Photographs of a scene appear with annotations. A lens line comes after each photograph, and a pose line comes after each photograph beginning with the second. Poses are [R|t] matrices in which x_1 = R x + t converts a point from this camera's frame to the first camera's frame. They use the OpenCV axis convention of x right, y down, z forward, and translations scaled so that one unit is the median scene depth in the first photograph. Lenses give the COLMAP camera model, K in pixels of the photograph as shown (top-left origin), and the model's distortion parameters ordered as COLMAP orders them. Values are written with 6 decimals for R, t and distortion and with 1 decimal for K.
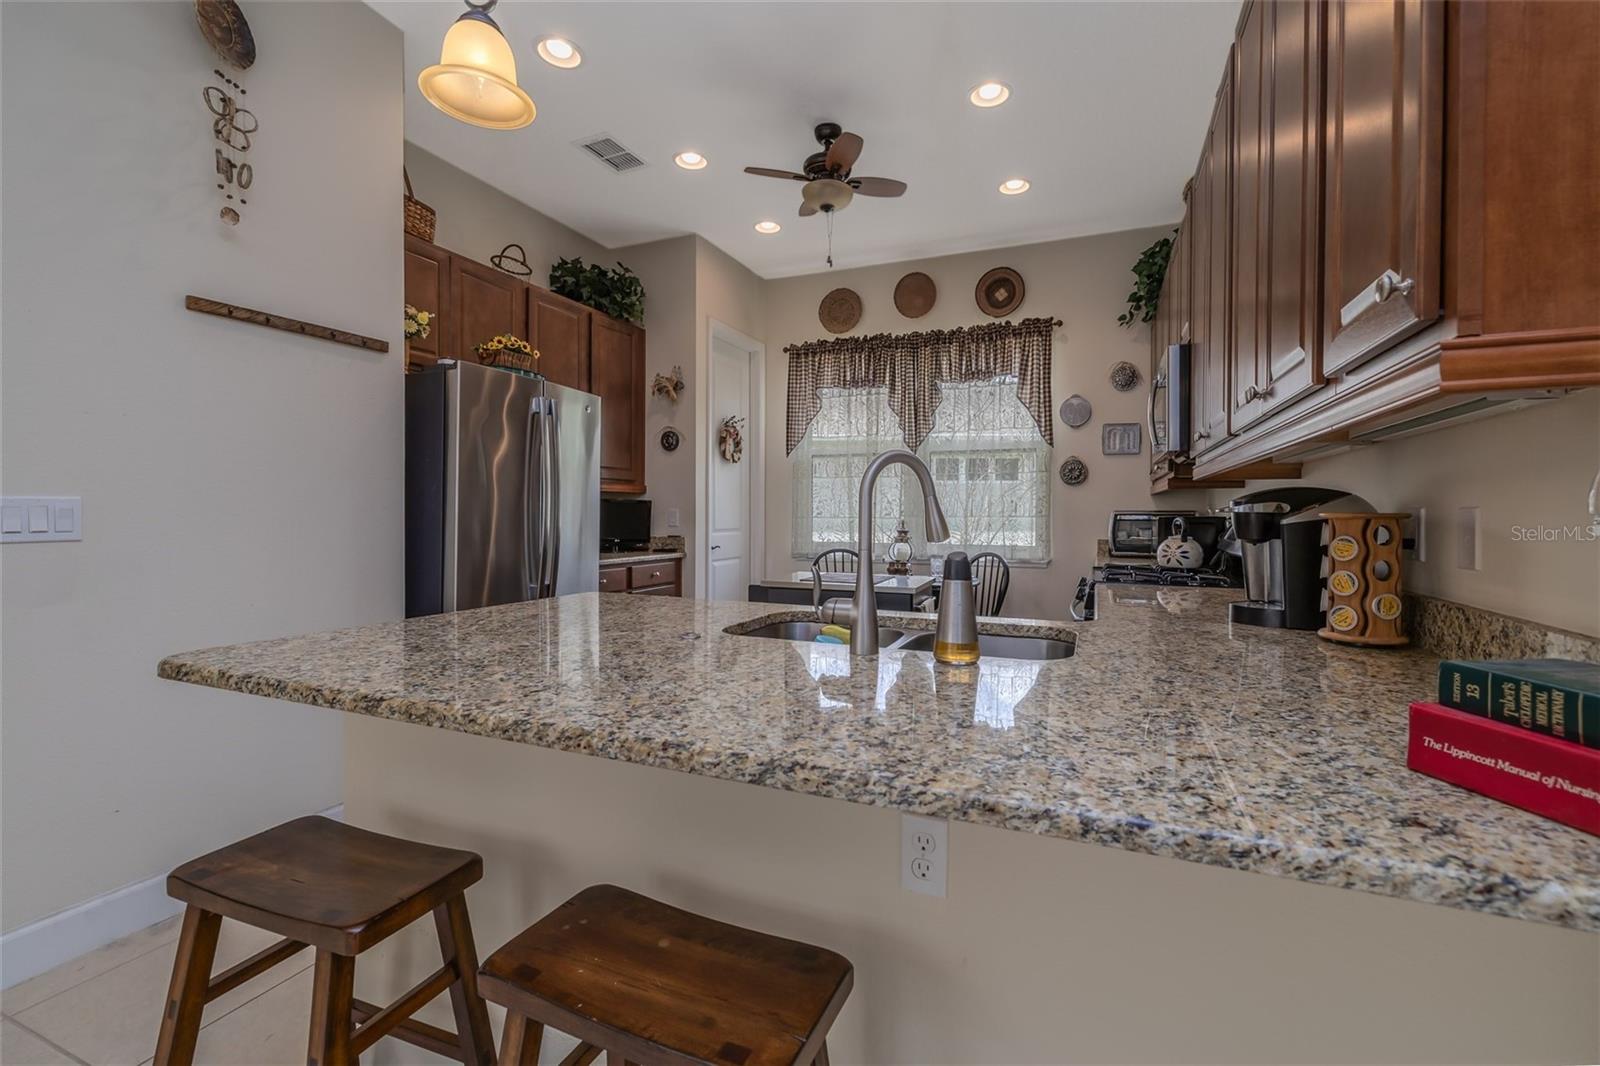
lens RADIAL K [[682.3, 0, 821.4], [0, 682.3, 517.2], [0, 0, 1]] dist [0.013943, -0.000103]
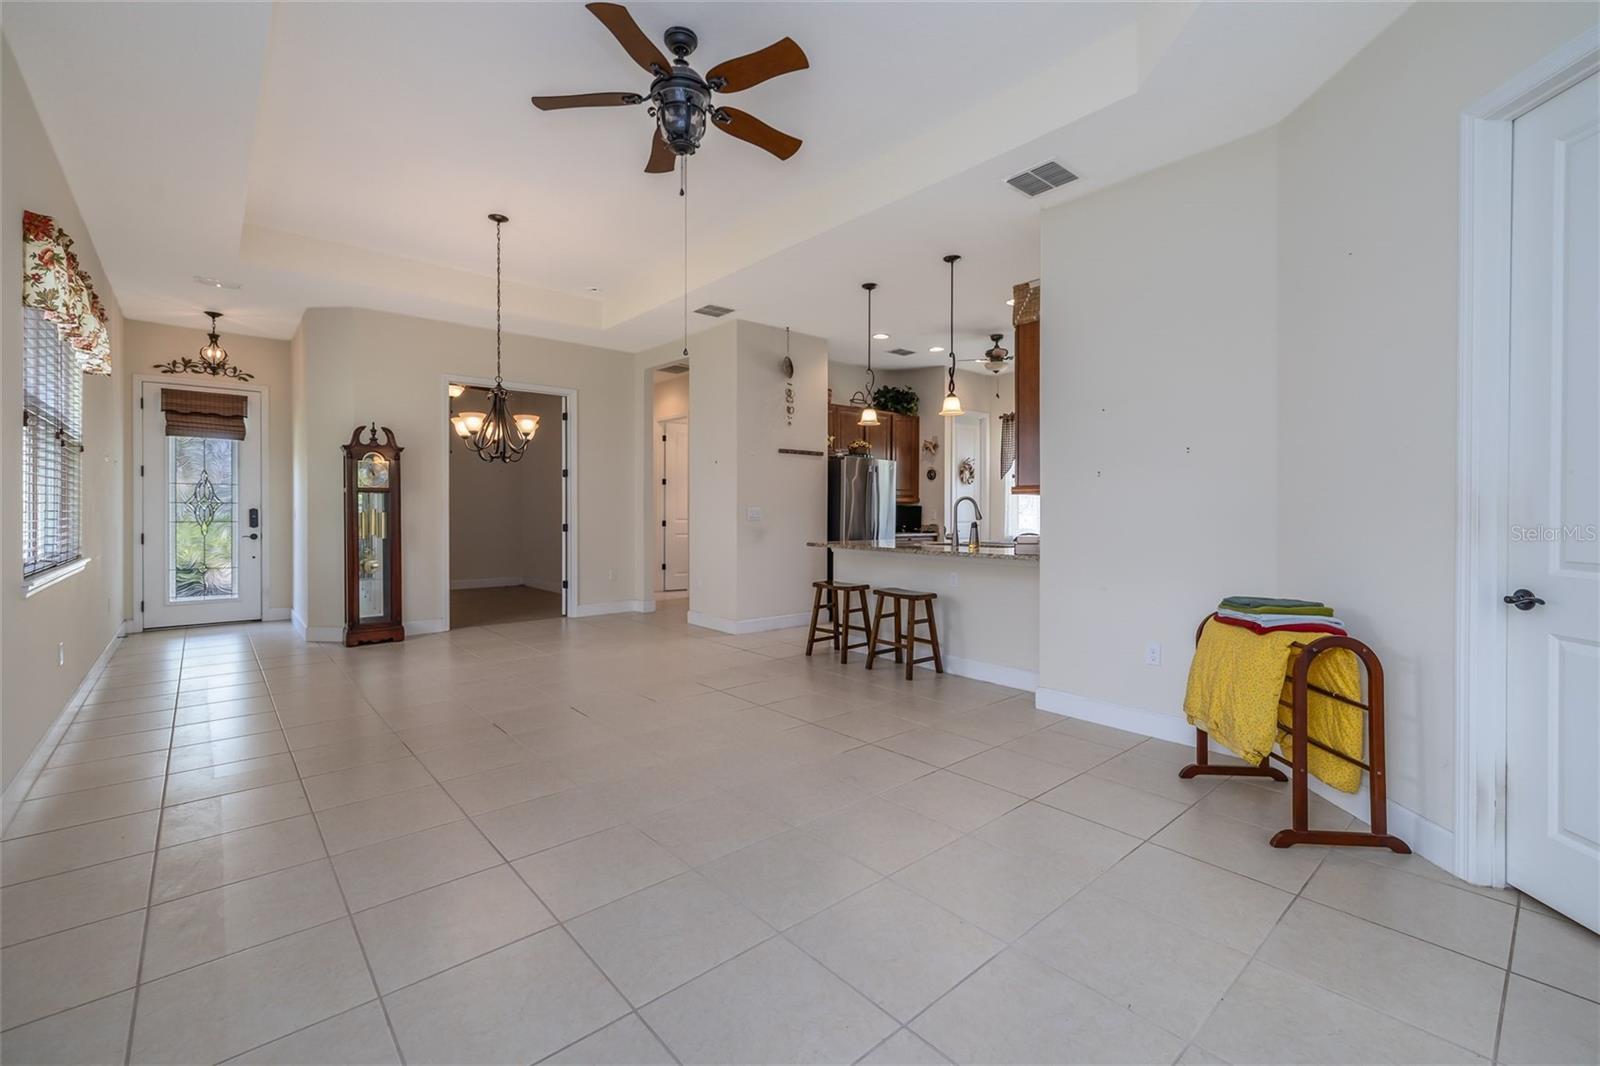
lens RADIAL K [[682.3, 0, 793.8], [0, 682.3, 531.0], [0, 0, 1]] dist [0.013943, -0.000103]
pose [[0.892205, 0.007133, -0.451574, 0.299815], [0.001021, 0.999841, 0.017809, 0.011711], [0.451629, -0.016350, 0.892056, -0.885132]]
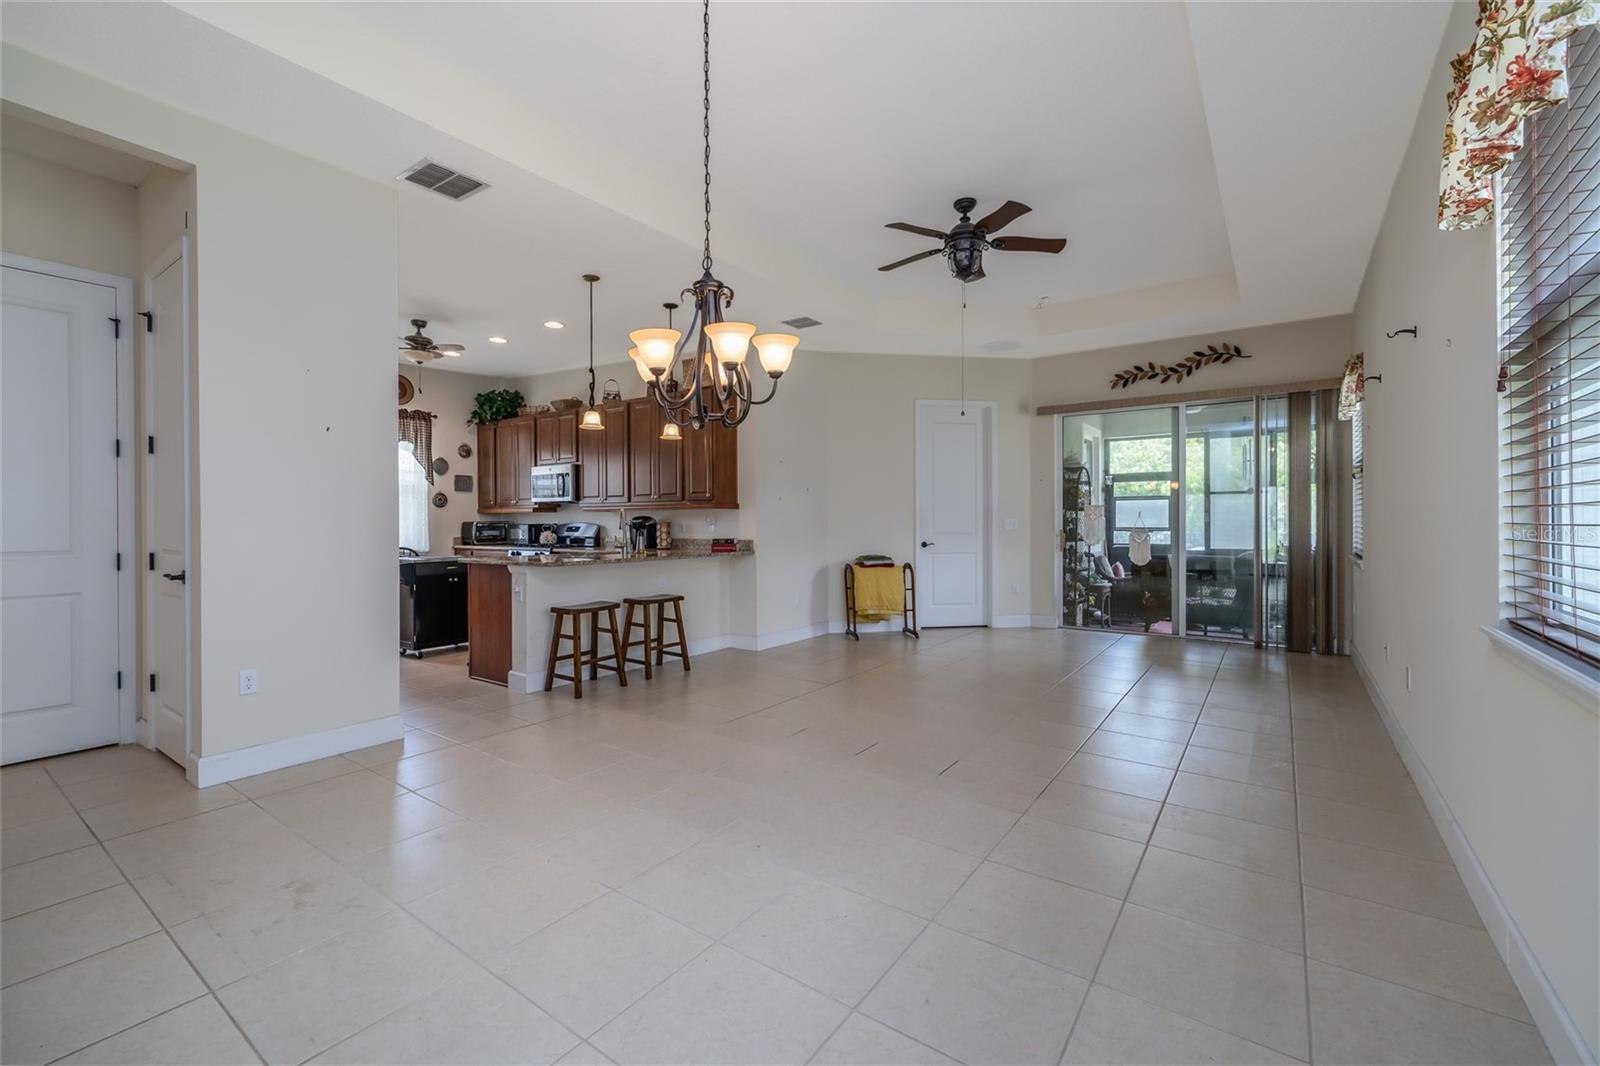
lens RADIAL K [[682.3, 0, 796.6], [0, 682.3, 535.5], [0, 0, 1]] dist [0.013943, -0.000103]
pose [[0.258909, -0.016770, 0.965756, -1.111623], [0.008122, 0.999852, 0.015185, 0.007141], [-0.965868, 0.003912, 0.259006, -0.362671]]
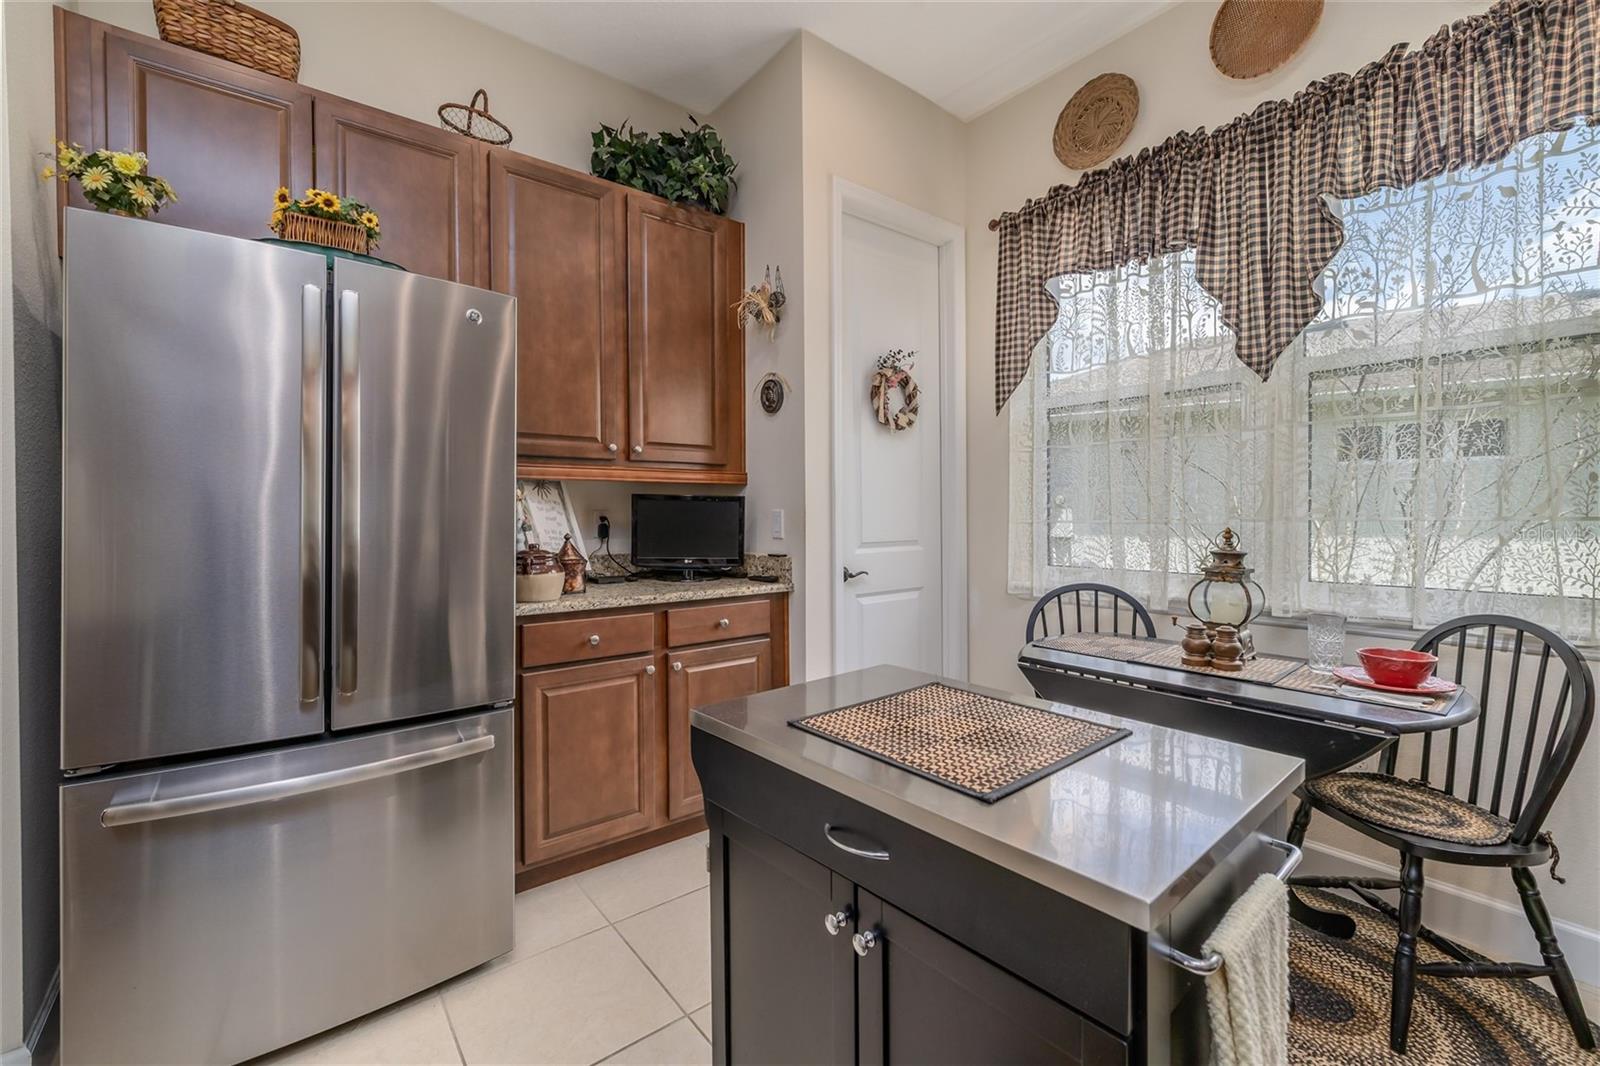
lens RADIAL K [[682.3, 0, 810.3], [0, 682.3, 517.4], [0, 0, 1]] dist [0.013943, -0.000103]
pose [[0.880429, -0.009030, -0.474092, 0.091246], [0.007646, 0.999959, -0.004846, -0.002148], [0.474117, 0.000641, 0.880462, 0.488223]]
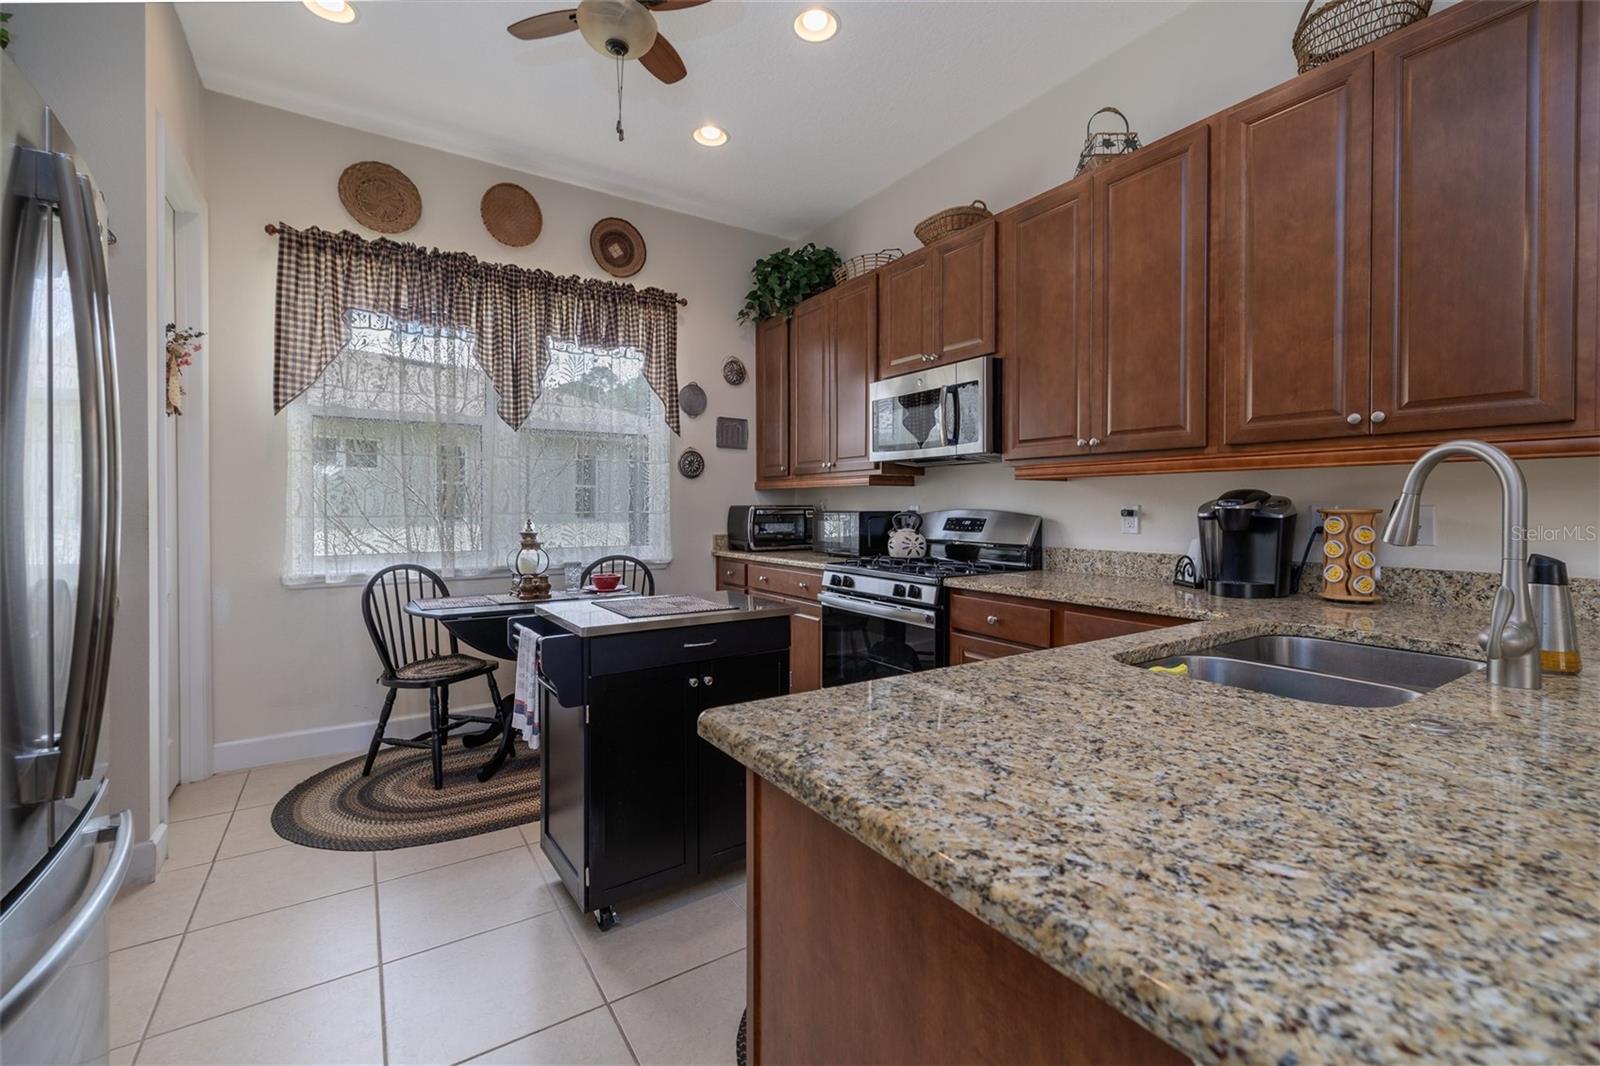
lens RADIAL K [[682.3, 0, 797.7], [0, 682.3, 508.9], [0, 0, 1]] dist [0.013943, -0.000103]
pose [[0.581809, -0.004611, 0.813313, -0.304266], [0.007583, 0.999971, 0.000245, -0.004241], [-0.813290, 0.006025, 0.581827, 0.334134]]
